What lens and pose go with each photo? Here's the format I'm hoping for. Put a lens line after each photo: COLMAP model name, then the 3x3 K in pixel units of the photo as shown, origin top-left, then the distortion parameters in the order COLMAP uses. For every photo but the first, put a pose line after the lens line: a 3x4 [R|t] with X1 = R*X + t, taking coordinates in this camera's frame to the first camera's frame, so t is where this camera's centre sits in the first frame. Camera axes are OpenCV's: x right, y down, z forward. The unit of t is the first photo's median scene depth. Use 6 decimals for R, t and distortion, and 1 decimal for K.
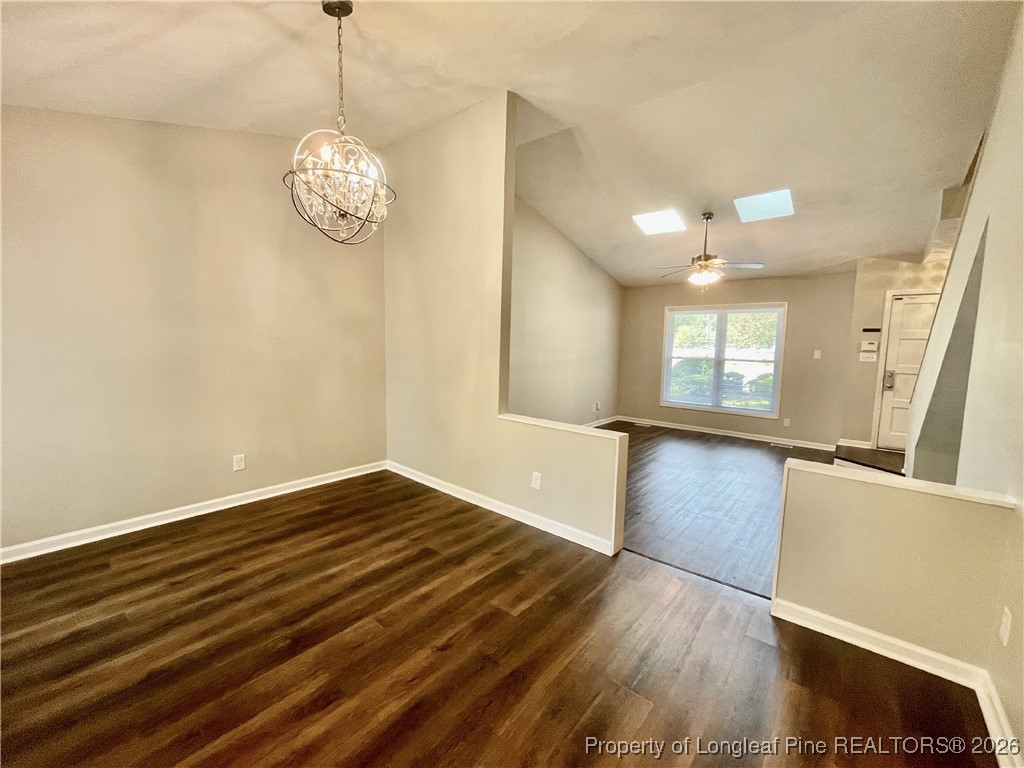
lens RADIAL K [[416.3, 0, 509.7], [0, 416.3, 381.8], [0, 0, 1]] dist [-0.001969, 0.000333]
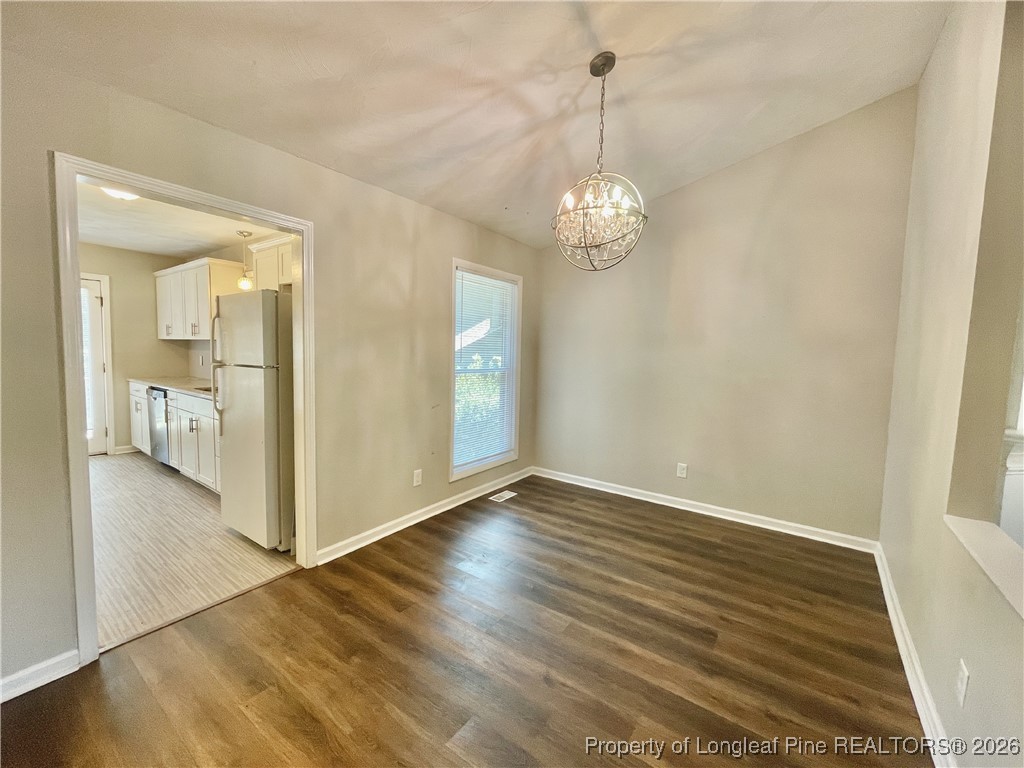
lens RADIAL K [[416.3, 0, 510.8], [0, 416.3, 387.5], [0, 0, 1]] dist [-0.001969, 0.000333]
pose [[0.081671, 0.067293, -0.994385, 0.525609], [-0.122166, 0.990870, 0.057022, -0.043998], [0.989144, 0.116823, 0.089146, 0.547726]]
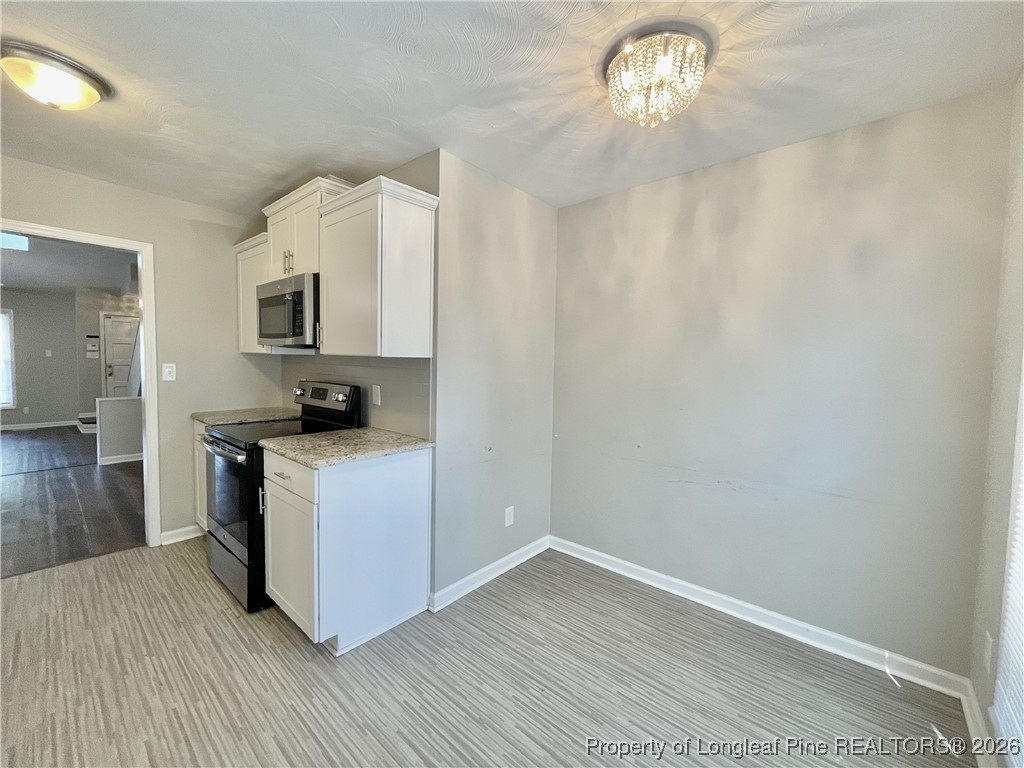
lens RADIAL K [[416.3, 0, 511.5], [0, 416.3, 386.1], [0, 0, 1]] dist [-0.001969, 0.000333]
pose [[0.010788, -0.080992, 0.996656, -0.329644], [0.076443, 0.993864, 0.079938, 0.025490], [-0.997016, 0.075325, 0.016913, -0.273748]]
